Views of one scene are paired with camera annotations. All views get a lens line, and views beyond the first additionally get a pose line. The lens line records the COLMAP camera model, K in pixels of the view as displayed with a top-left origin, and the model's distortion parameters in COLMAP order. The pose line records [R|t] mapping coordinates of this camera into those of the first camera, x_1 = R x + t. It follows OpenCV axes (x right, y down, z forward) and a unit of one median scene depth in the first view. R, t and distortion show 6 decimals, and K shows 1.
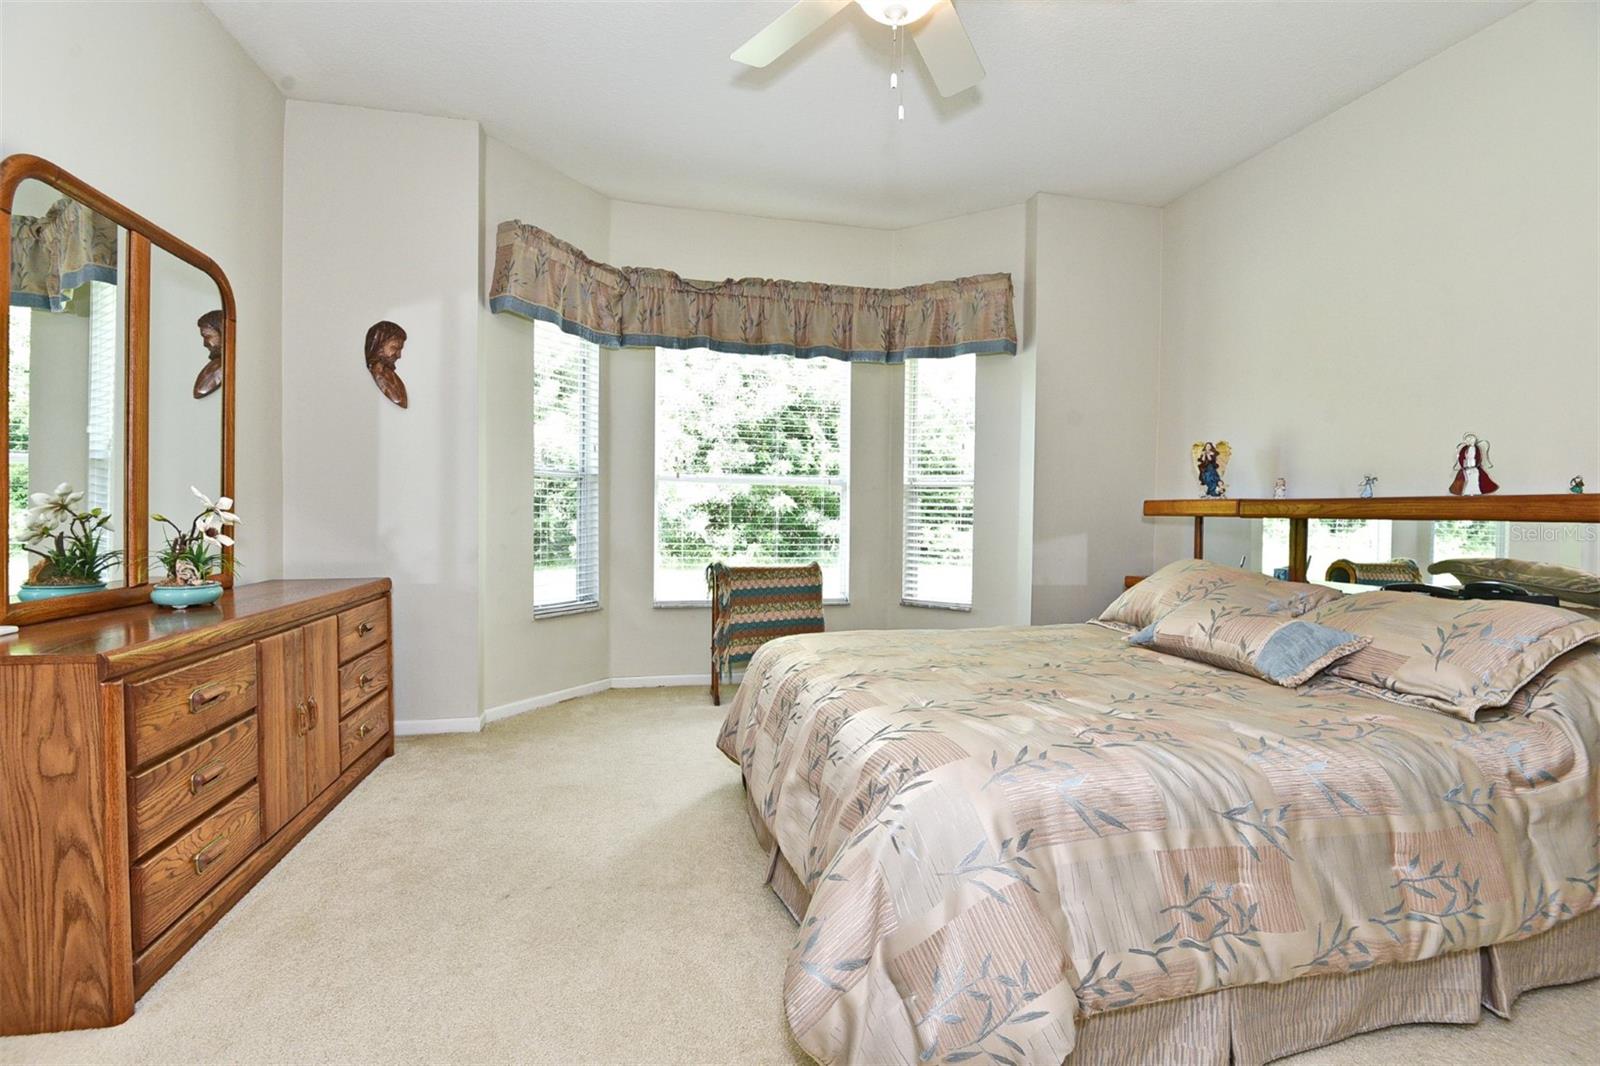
lens RADIAL K [[772.3, 0, 796.1], [0, 772.3, 532.0], [0, 0, 1]] dist [-0.001707, -0.007300]
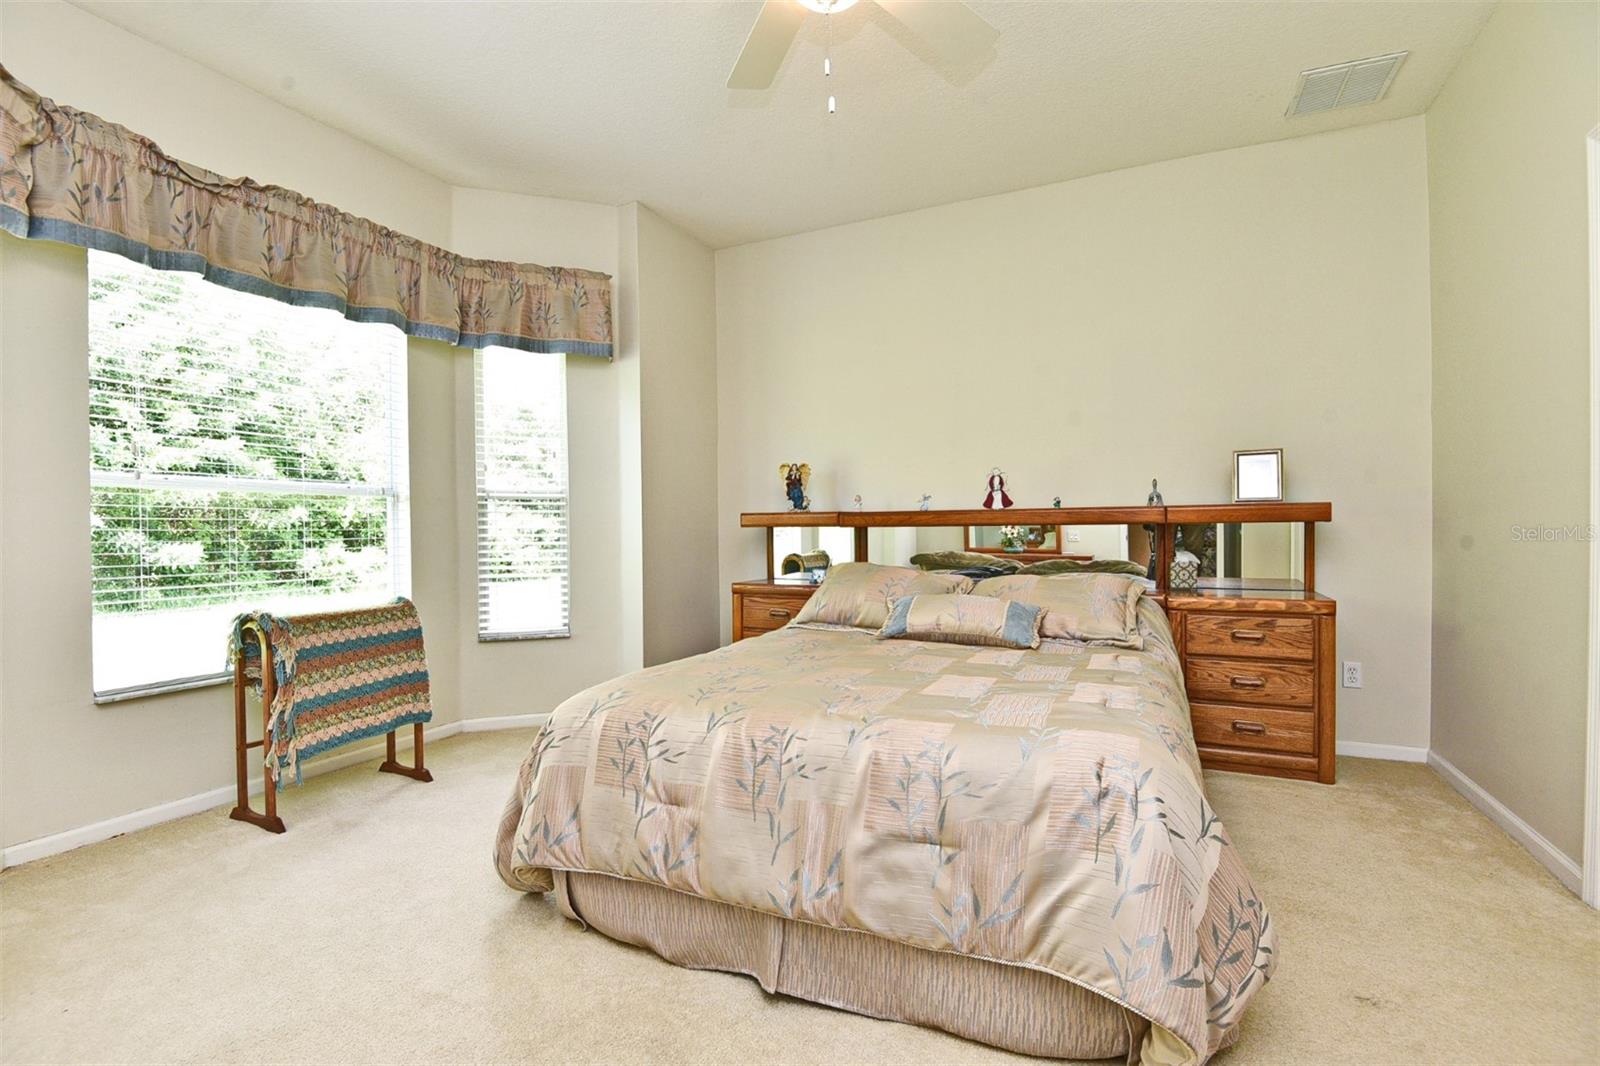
lens RADIAL K [[772.3, 0, 793.3], [0, 772.3, 530.7], [0, 0, 1]] dist [-0.001707, -0.007300]
pose [[0.598108, -0.021379, 0.801130, -0.342768], [0.037969, 0.999277, -0.001680, -0.010480], [-0.800515, 0.031423, 0.598488, 0.250481]]
